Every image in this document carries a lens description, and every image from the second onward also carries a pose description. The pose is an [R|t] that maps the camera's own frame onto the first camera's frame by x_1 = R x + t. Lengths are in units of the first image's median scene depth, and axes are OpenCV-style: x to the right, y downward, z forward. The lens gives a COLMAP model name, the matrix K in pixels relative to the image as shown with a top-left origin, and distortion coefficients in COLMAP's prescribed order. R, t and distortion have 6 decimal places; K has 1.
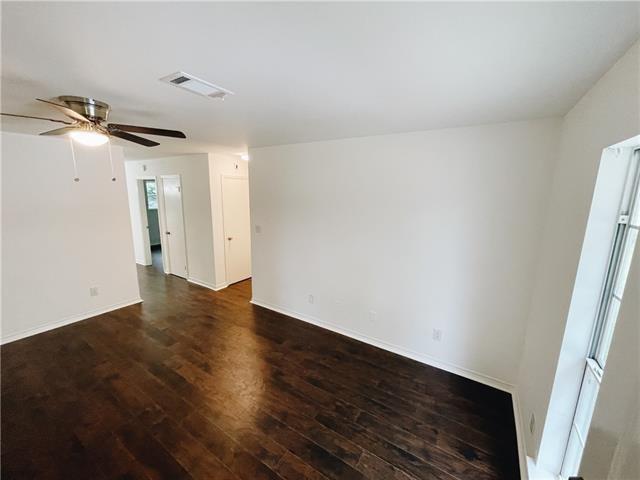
lens RADIAL K [[260.7, 0, 321.9], [0, 260.7, 237.5], [0, 0, 1]] dist [-0.001564, -0.000793]
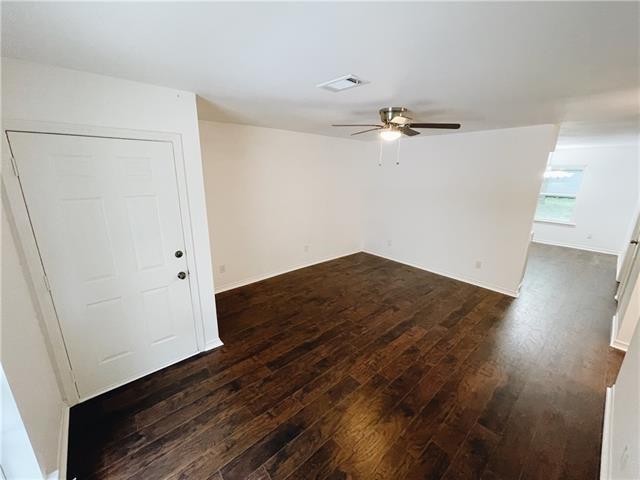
lens RADIAL K [[260.7, 0, 322.5], [0, 260.7, 242.2], [0, 0, 1]] dist [-0.001564, -0.000793]
pose [[-0.273277, 0.237208, -0.932230, 0.681715], [-0.189295, 0.936908, 0.293889, -0.177199], [0.943126, 0.256779, -0.211133, 1.068725]]
